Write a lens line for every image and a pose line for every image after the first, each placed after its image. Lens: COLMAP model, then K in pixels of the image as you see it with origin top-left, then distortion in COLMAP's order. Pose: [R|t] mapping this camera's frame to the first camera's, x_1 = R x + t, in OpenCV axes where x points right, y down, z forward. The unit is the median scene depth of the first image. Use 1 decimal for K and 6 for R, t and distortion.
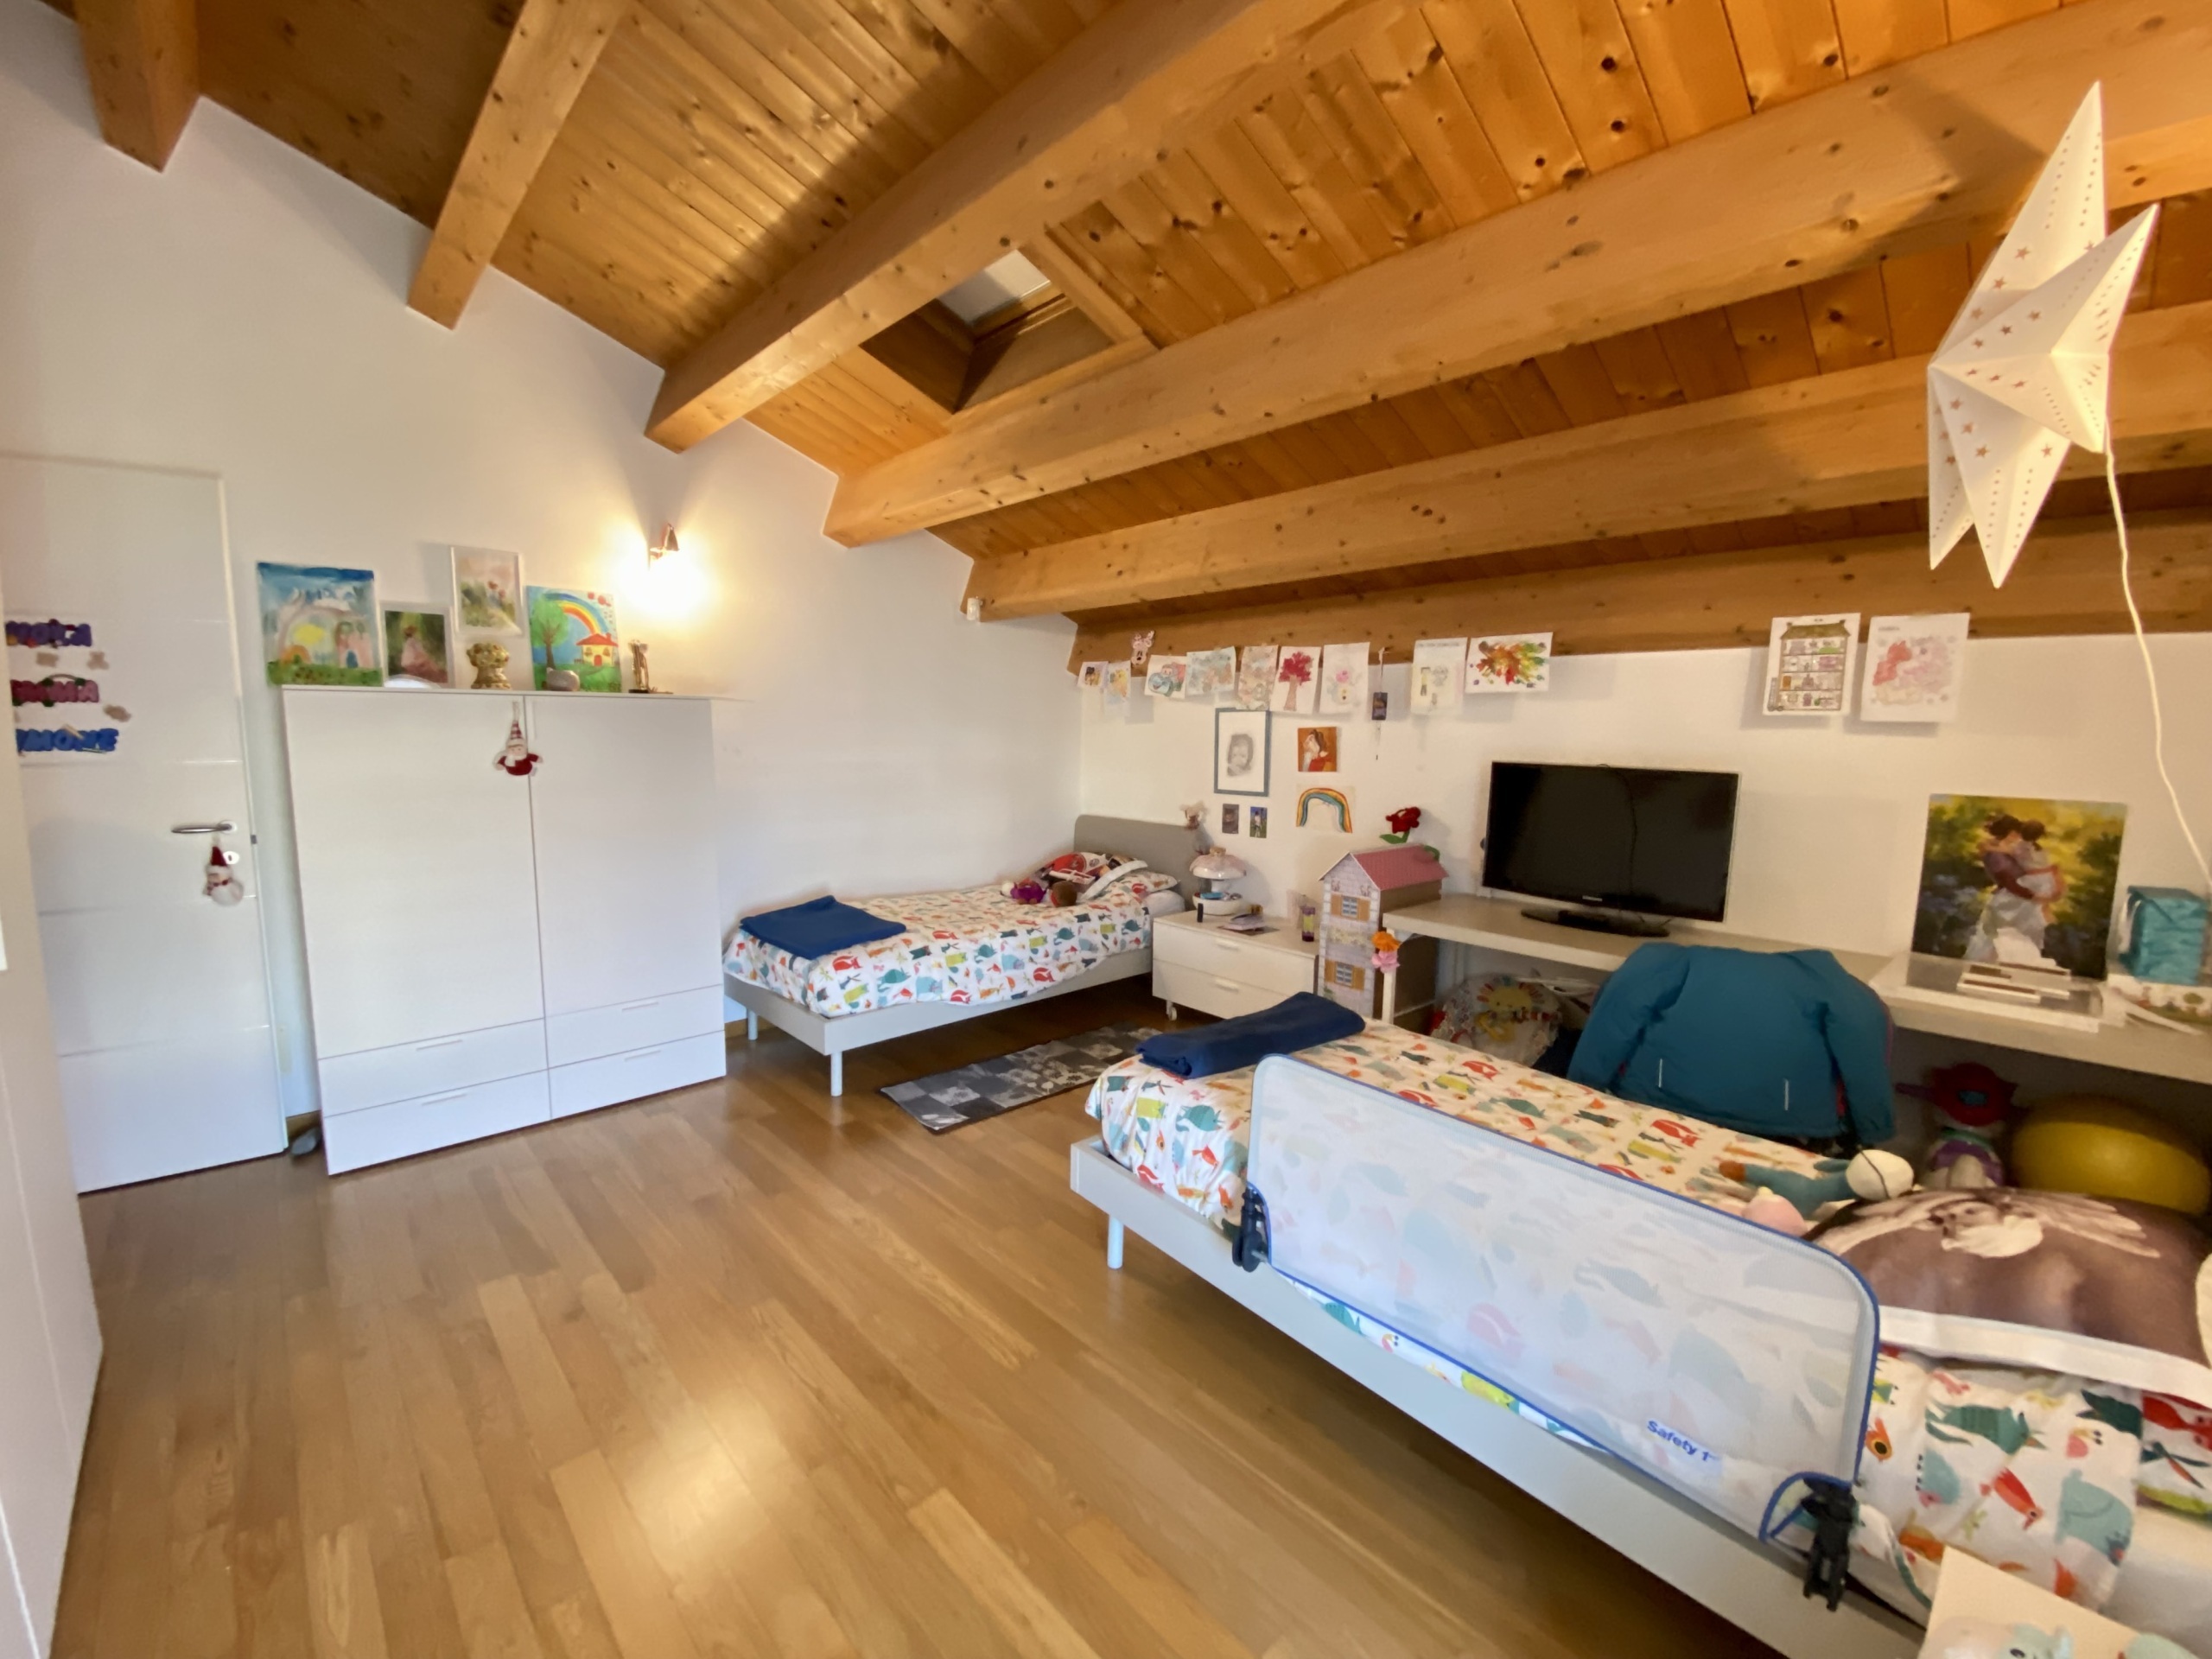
lens RADIAL K [[888.7, 0, 1106.0], [0, 888.7, 829.5], [0, 0, 1]] dist [0.015106, -0.019944]
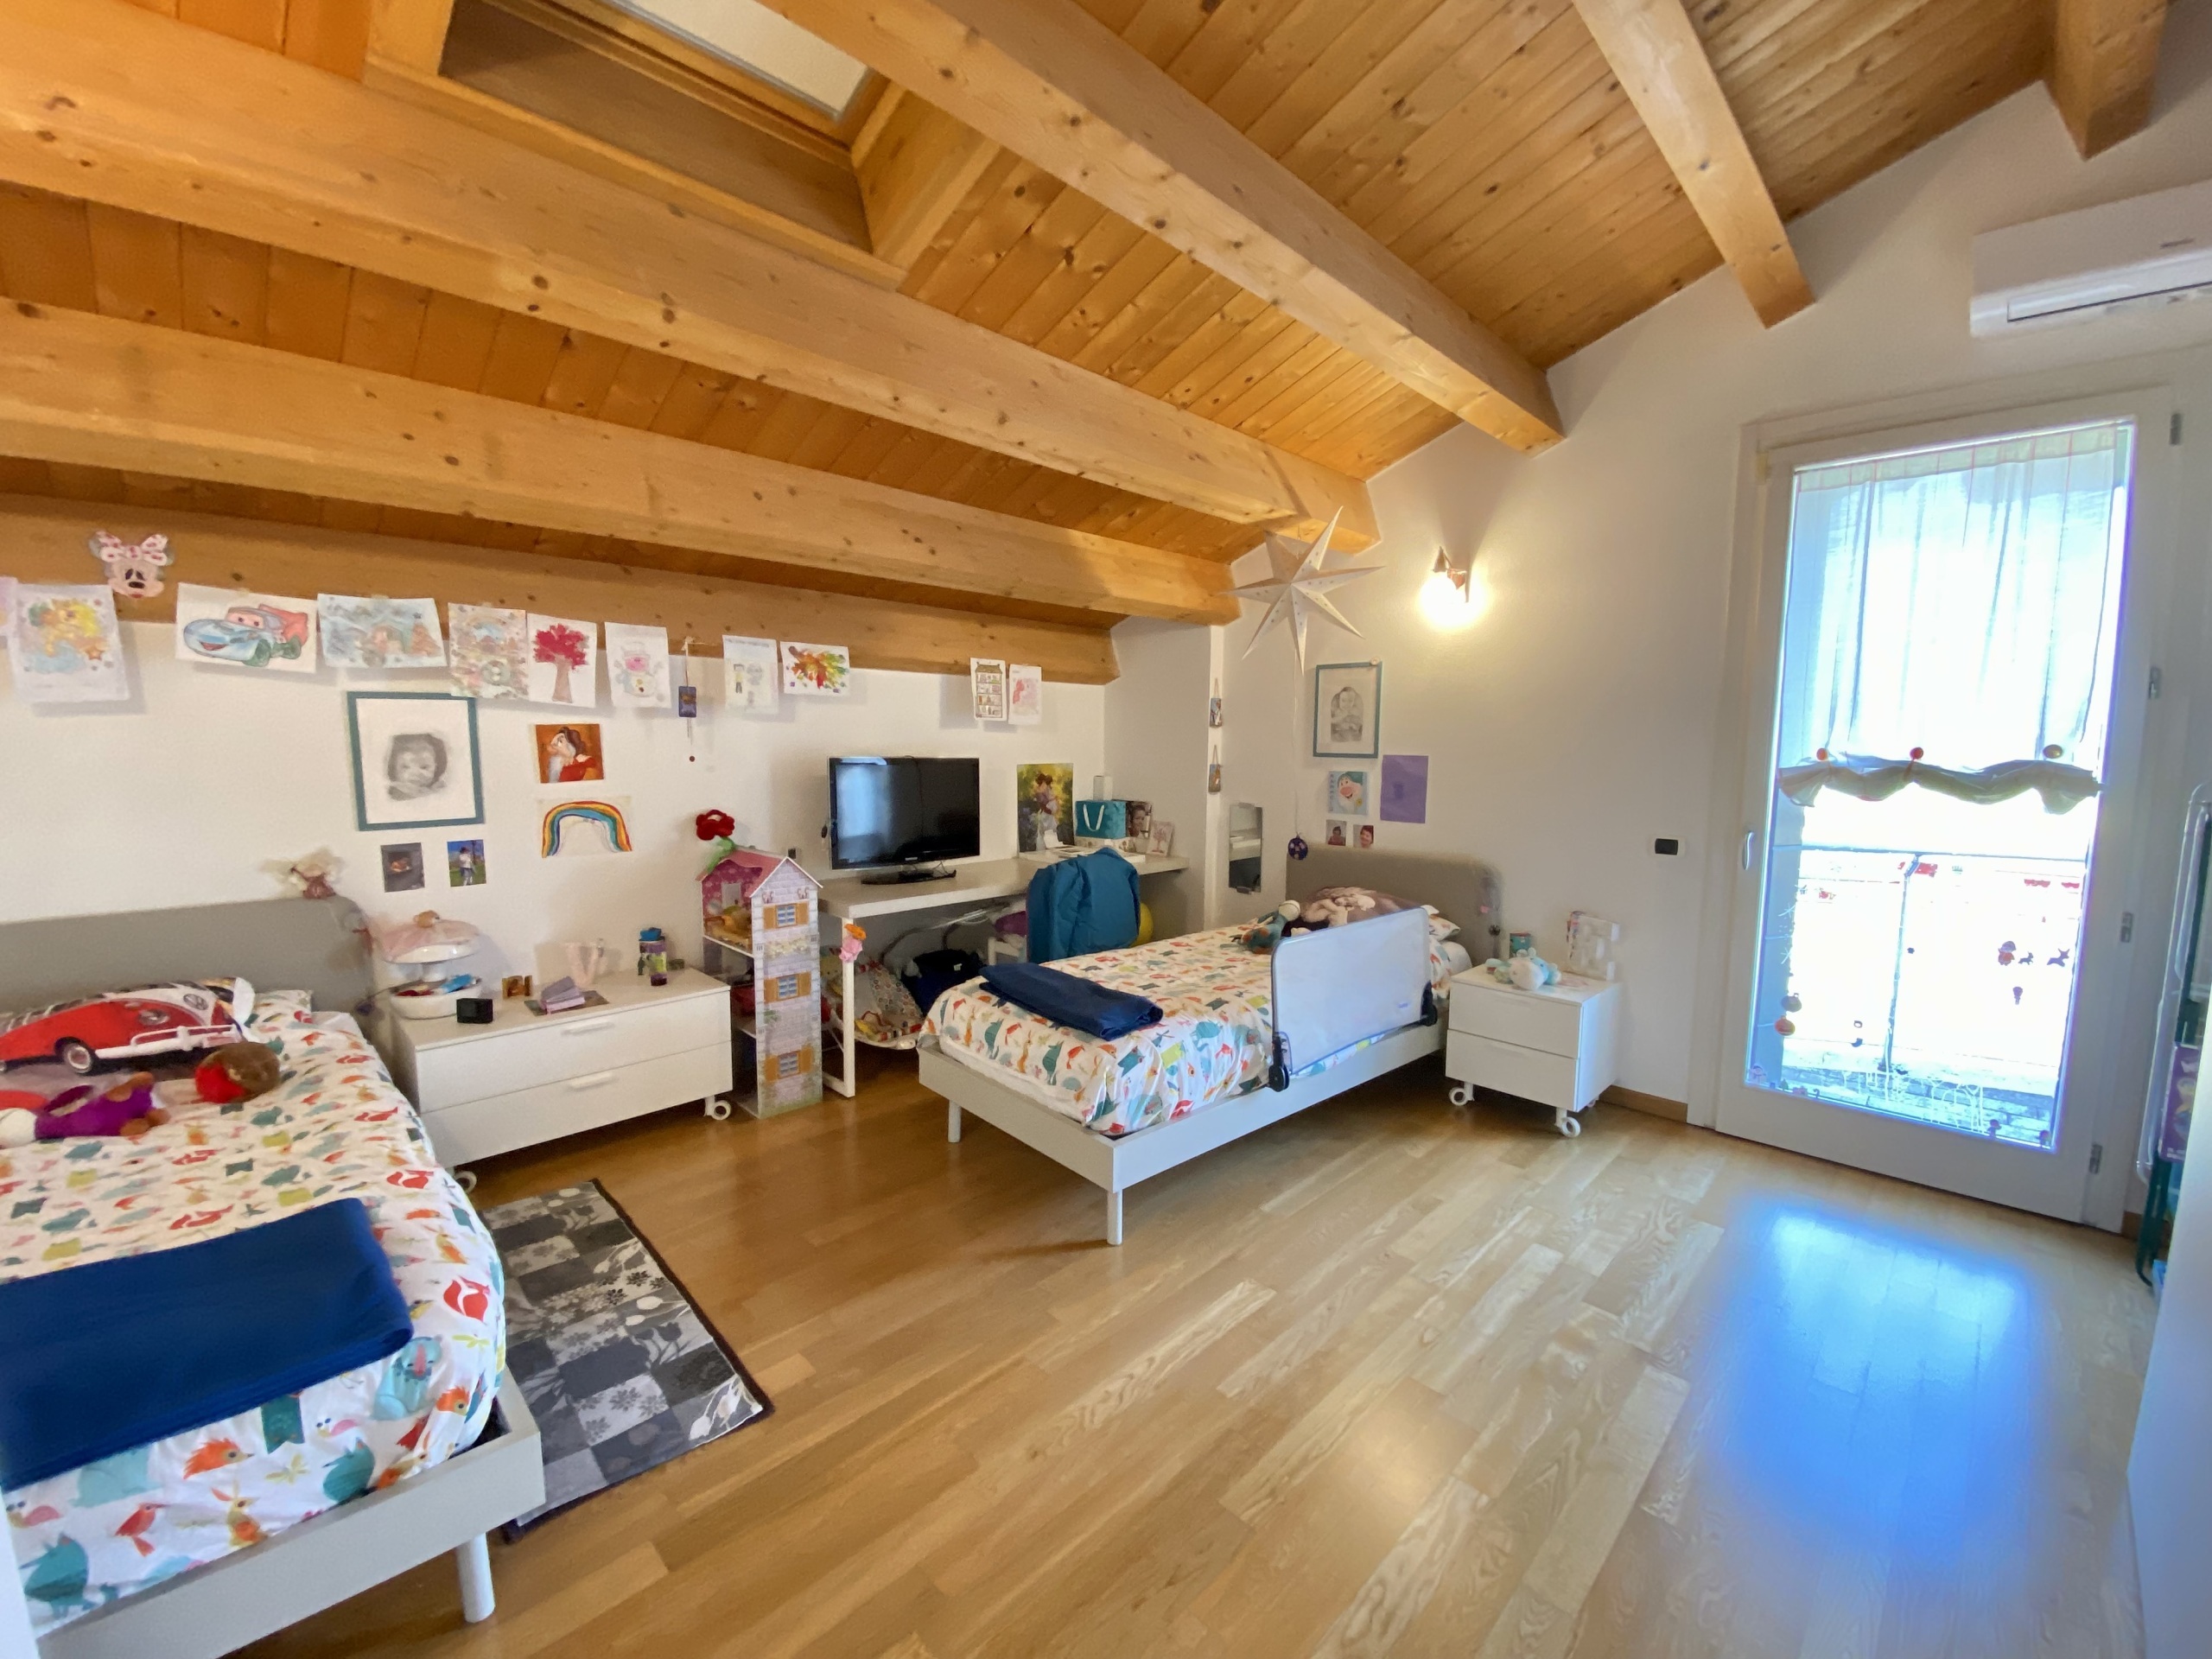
lens RADIAL K [[881.9, 0, 1099.1], [0, 881.9, 833.3], [0, 0, 1]] dist [0.015503, -0.019915]
pose [[-0.047240, -0.119617, 0.991696, -0.614044], [0.105169, 0.986690, 0.124023, -0.074711], [-0.993332, 0.110155, -0.034032, 0.632384]]
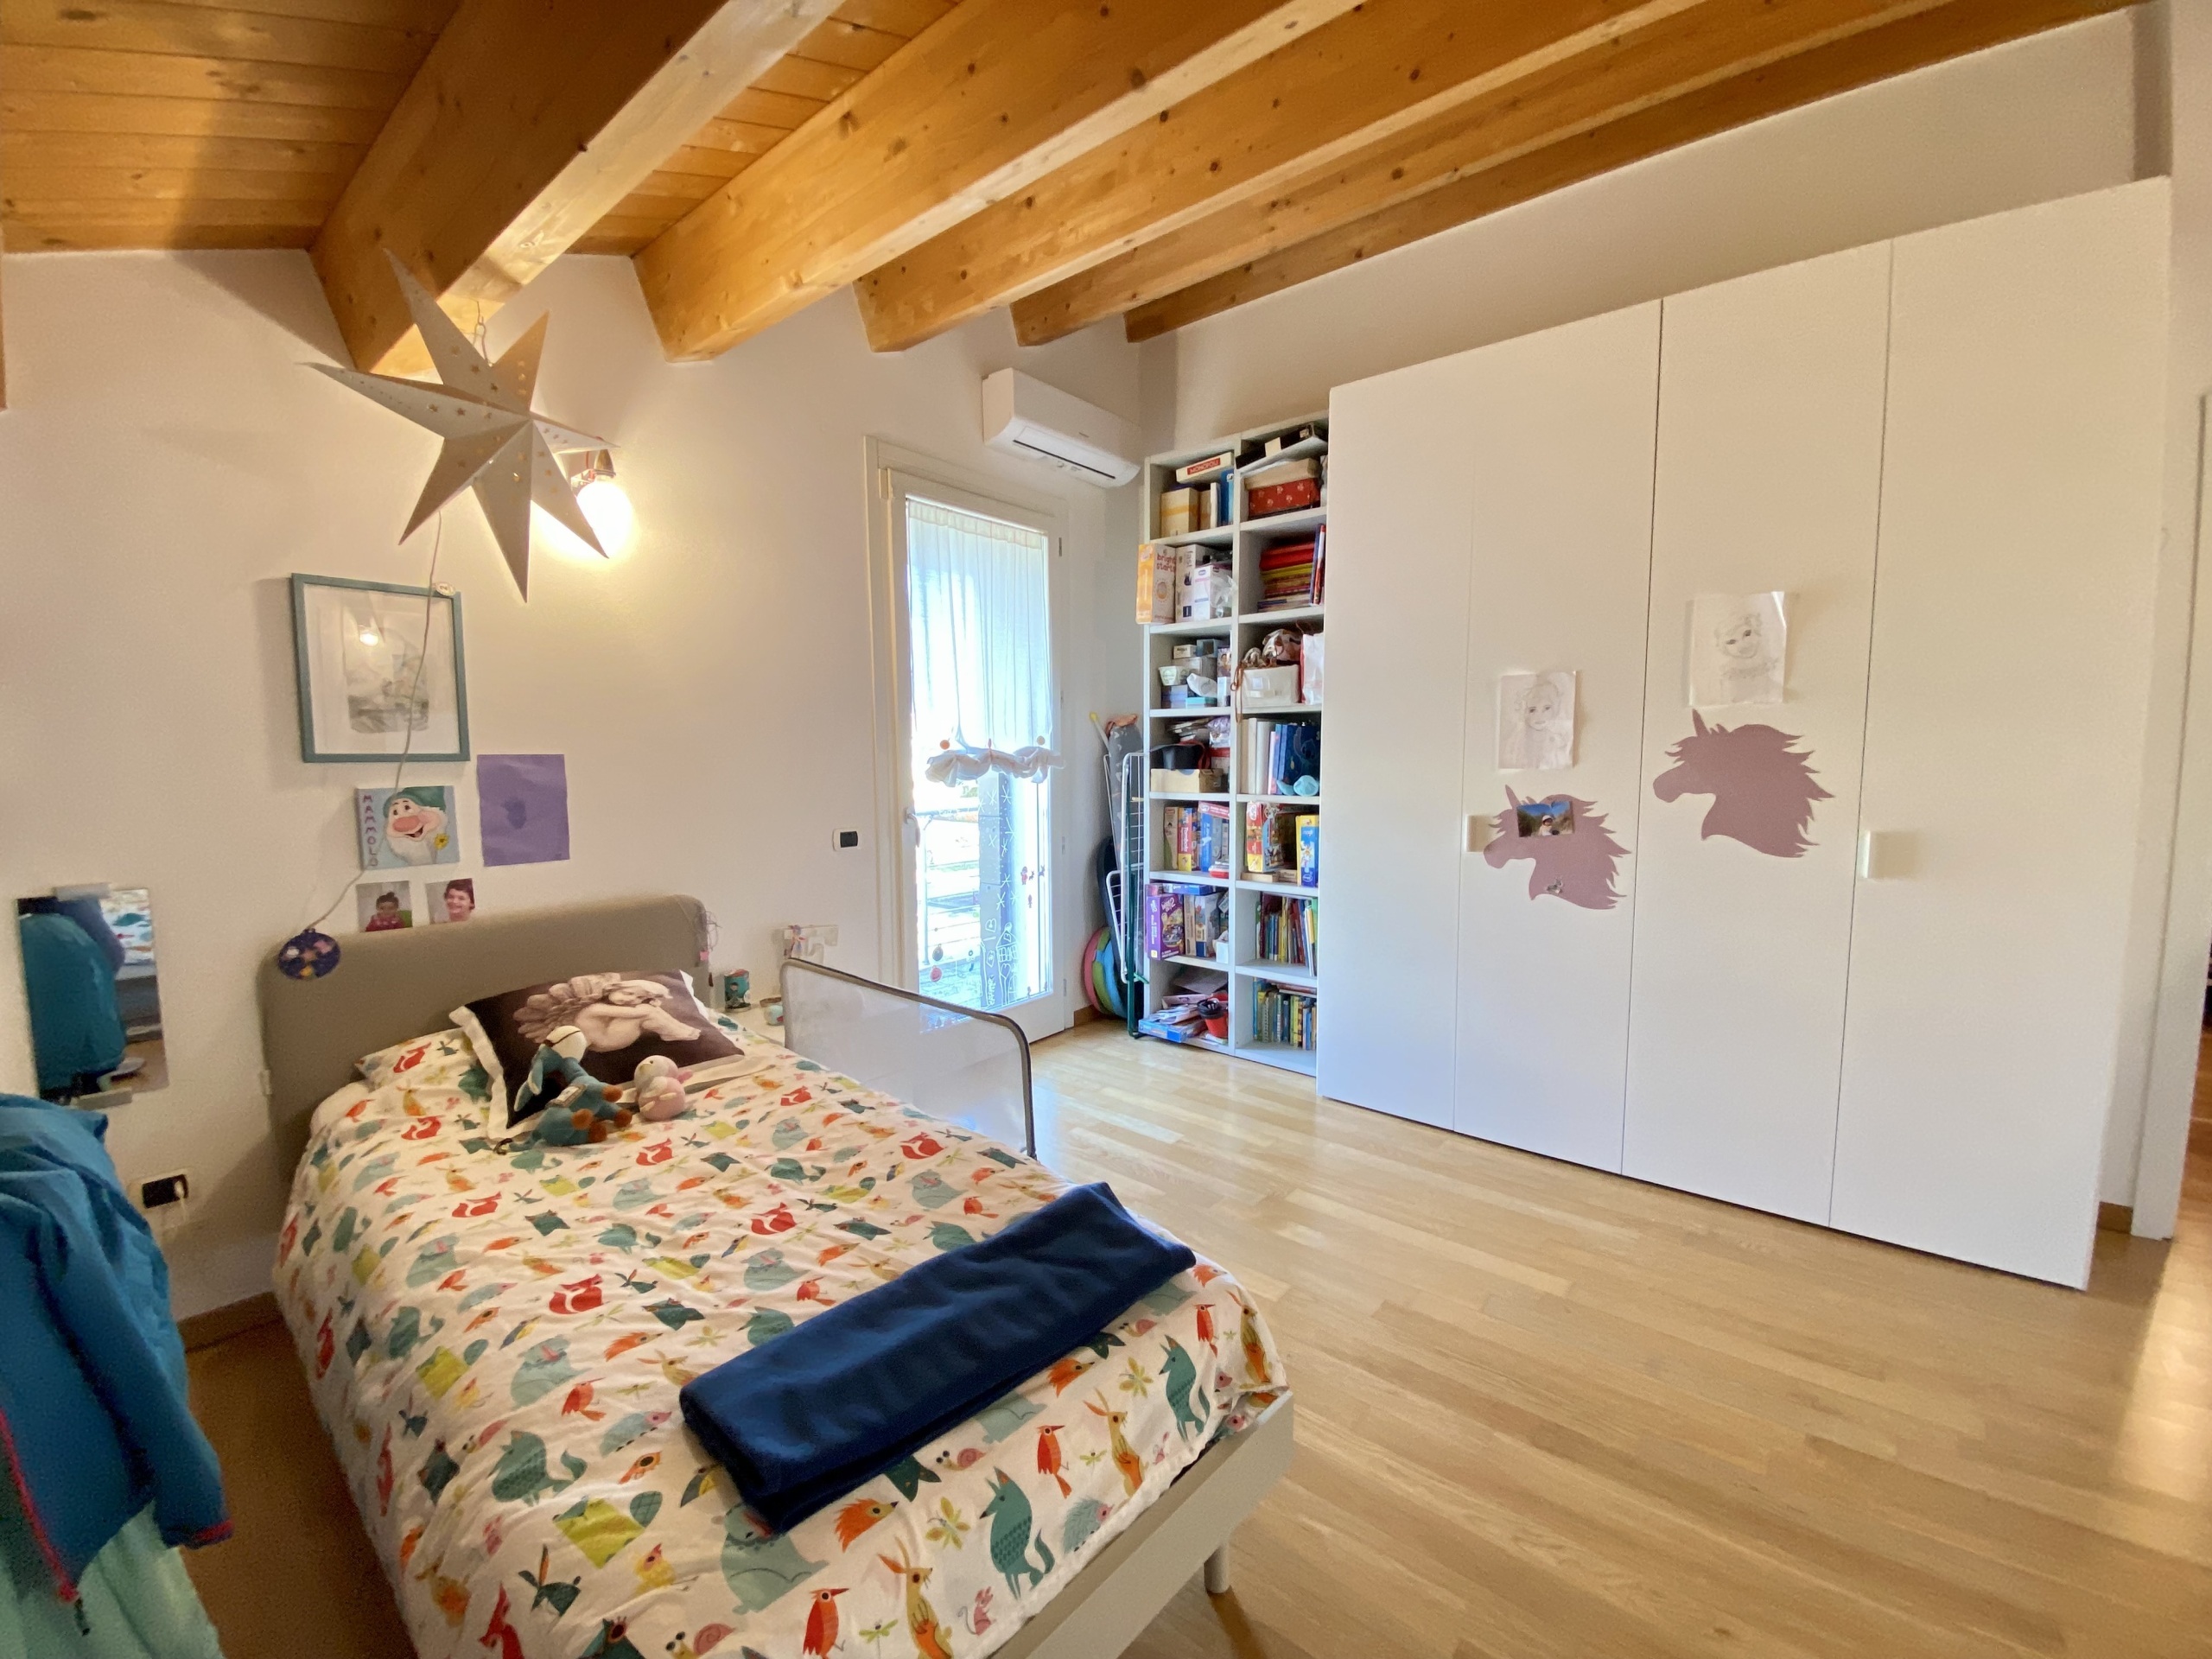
lens RADIAL K [[888.7, 0, 1106.0], [0, 888.7, 829.5], [0, 0, 1]] dist [0.015106, -0.019944]
pose [[-0.988627, 0.003873, -0.150340, 0.108040], [-0.026424, 0.979643, 0.199001, -0.084701], [0.148050, 0.200710, -0.968399, 0.931375]]
